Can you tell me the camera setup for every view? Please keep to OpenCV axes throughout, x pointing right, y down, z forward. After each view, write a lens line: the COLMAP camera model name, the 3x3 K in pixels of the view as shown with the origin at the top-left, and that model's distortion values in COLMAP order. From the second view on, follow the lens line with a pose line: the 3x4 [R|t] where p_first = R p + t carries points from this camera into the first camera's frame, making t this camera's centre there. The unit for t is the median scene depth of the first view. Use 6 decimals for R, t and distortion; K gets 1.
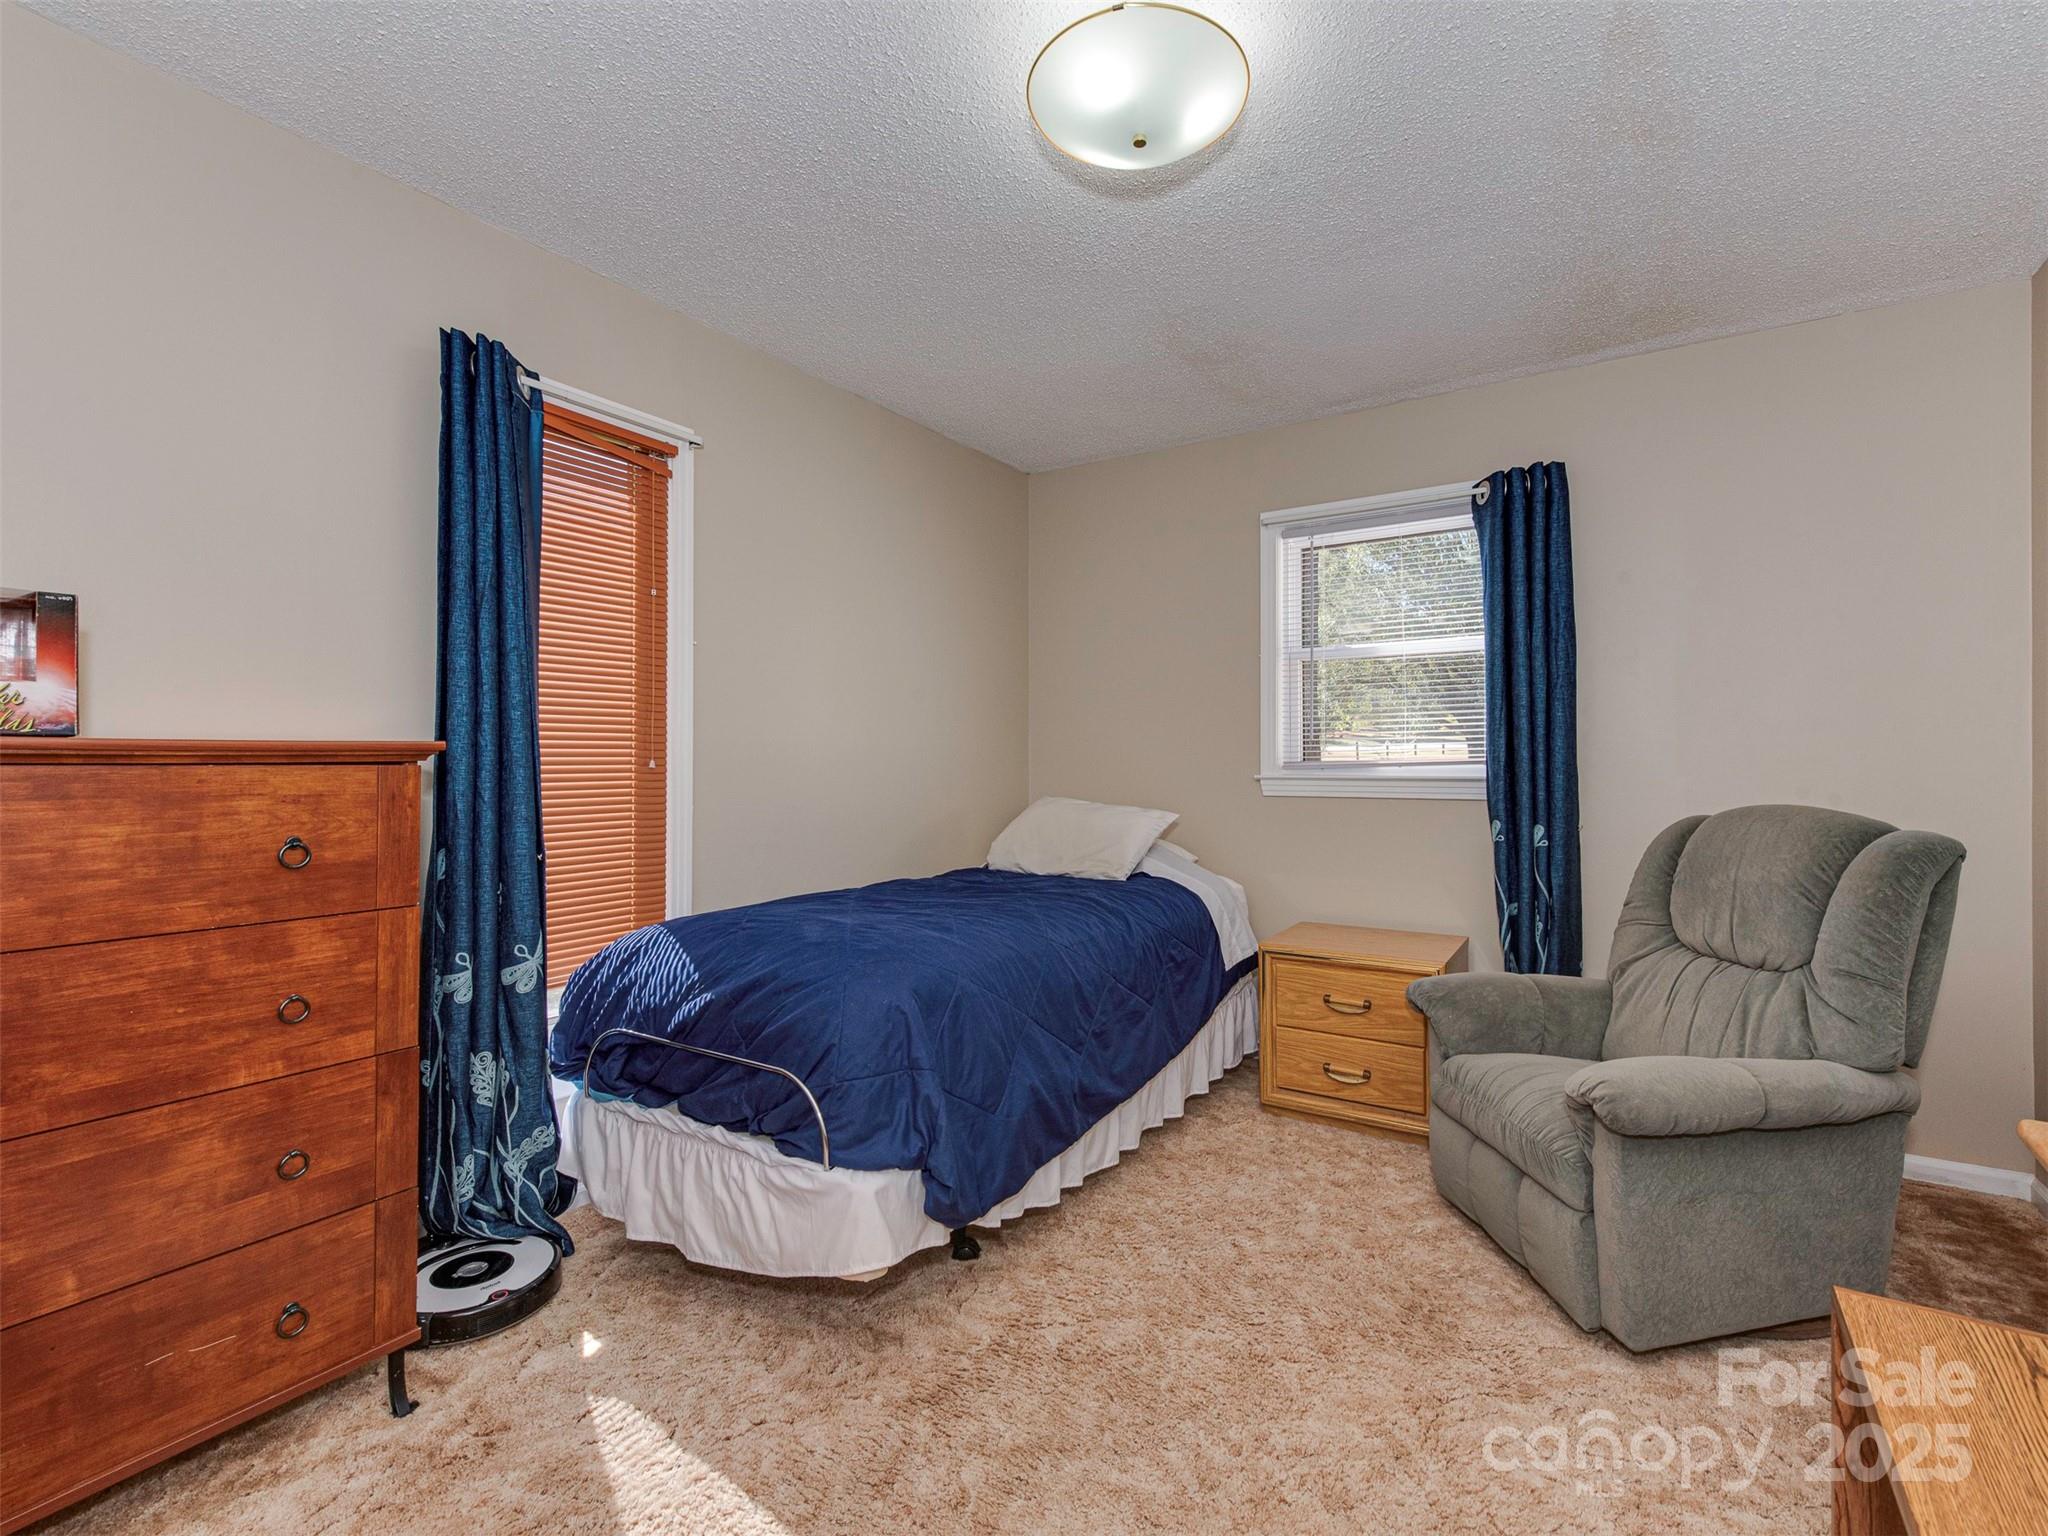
lens RADIAL K [[913.7, 0, 1052.2], [0, 913.7, 755.6], [0, 0, 1]] dist [0.000509, -0.000179]
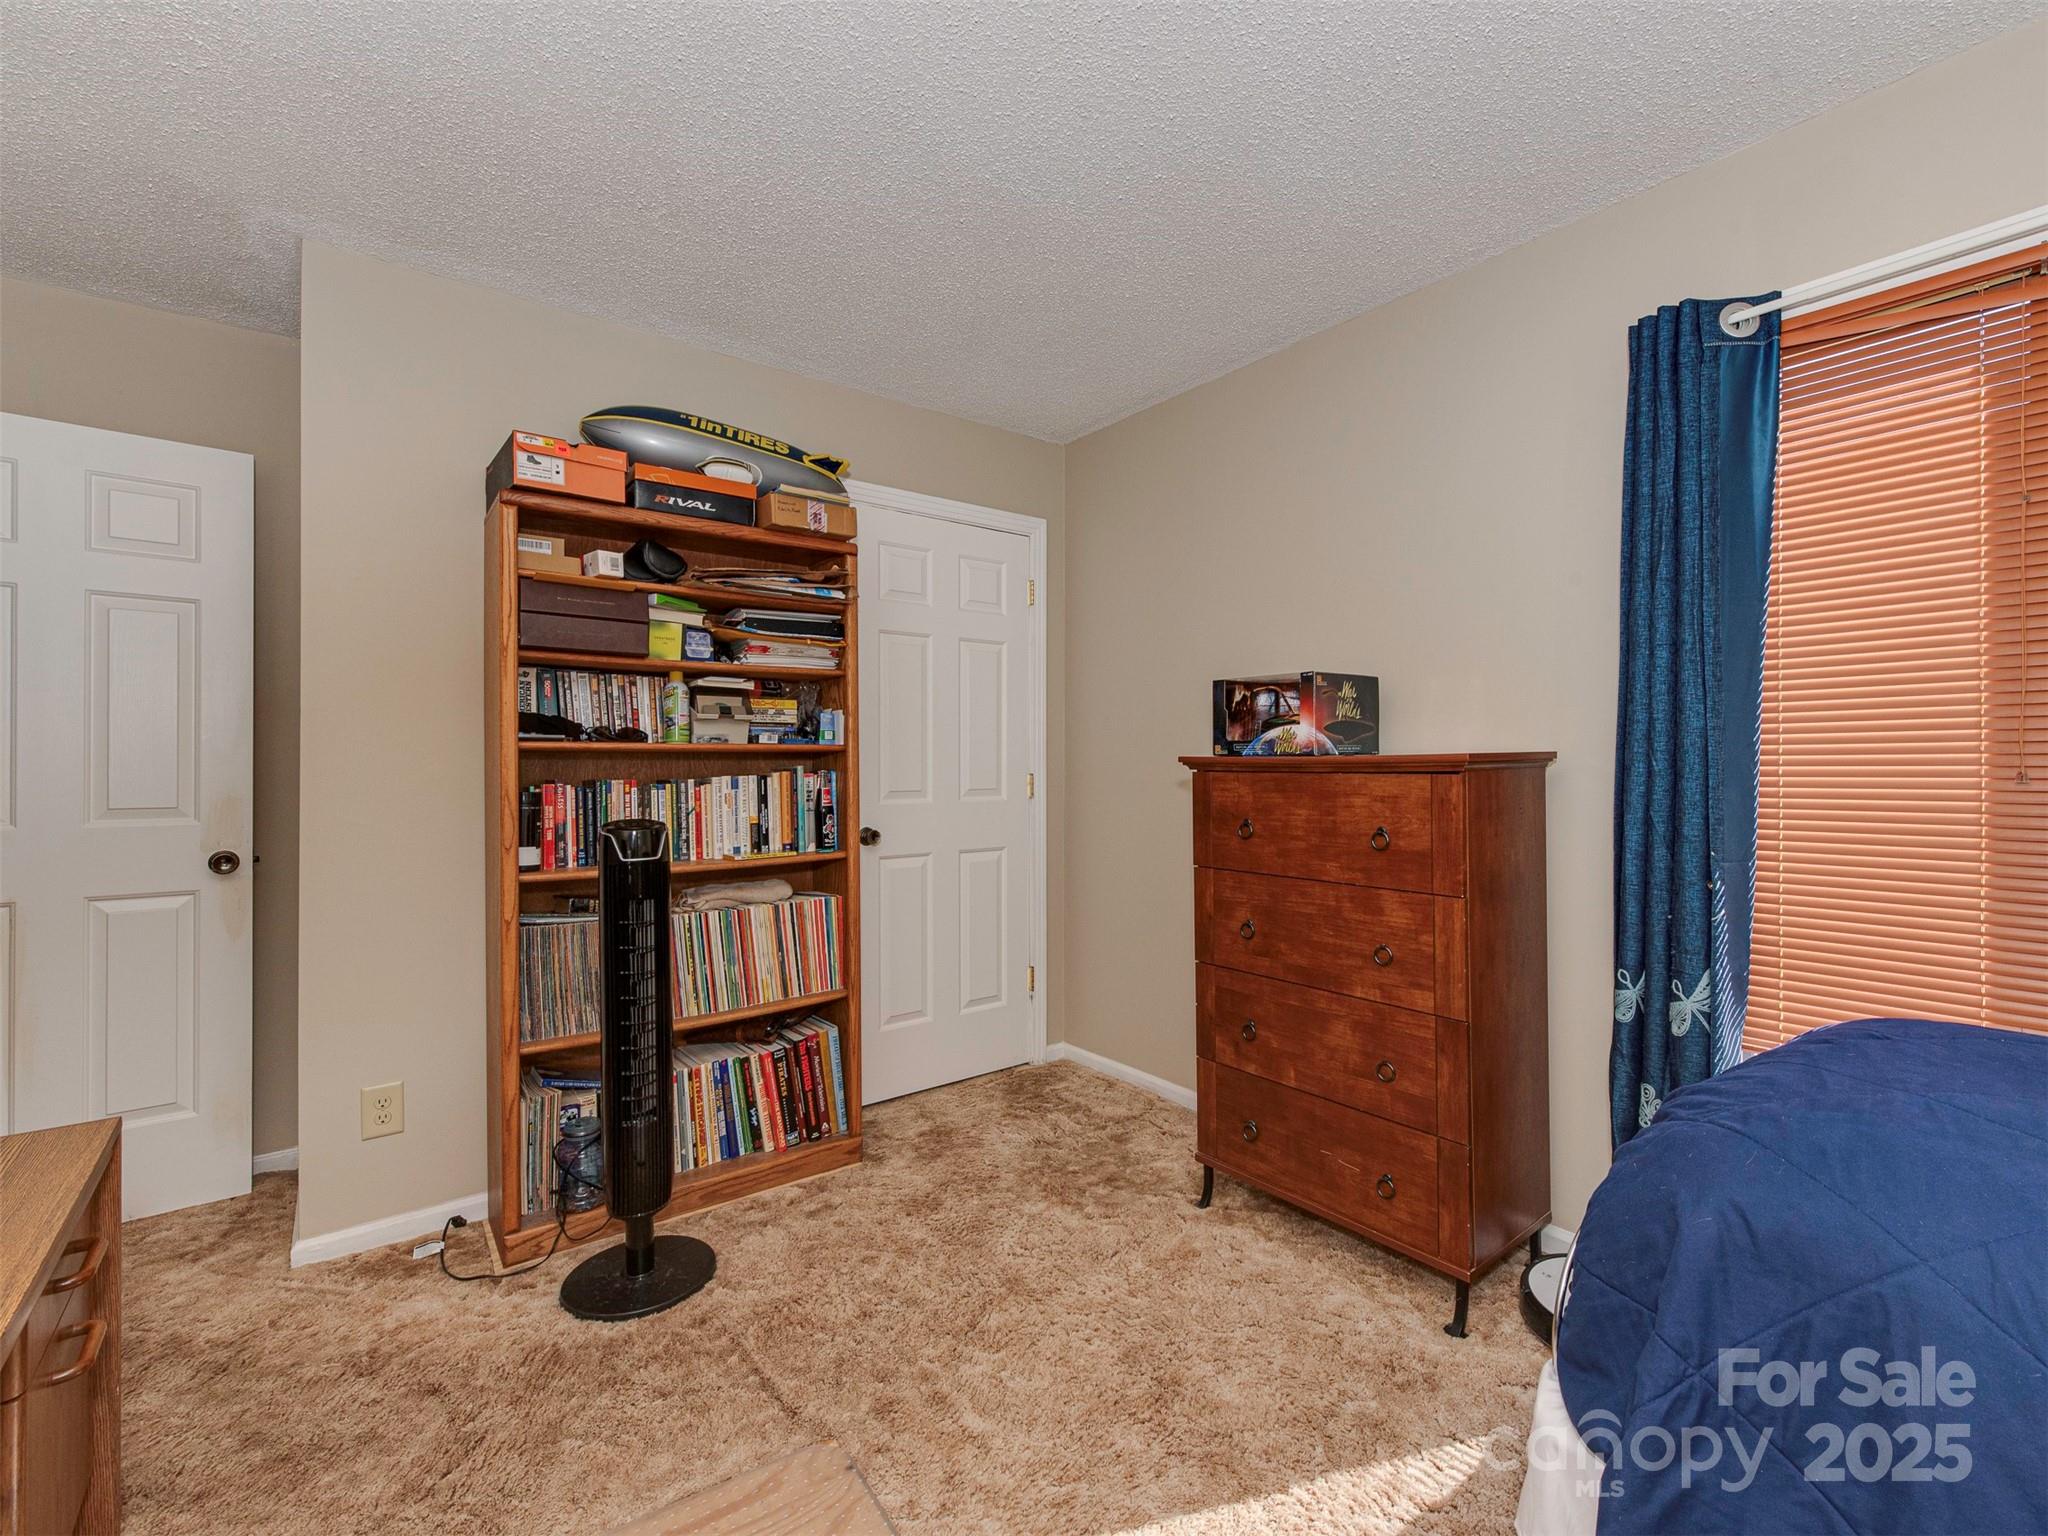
lens RADIAL K [[913.7, 0, 1052.2], [0, 913.7, 755.6], [0, 0, 1]] dist [0.000509, -0.000179]
pose [[-0.323093, -0.010359, -0.946311, 0.610181], [0.005466, 0.999903, -0.012812, -0.001666], [0.946351, -0.009312, -0.323005, 0.986676]]
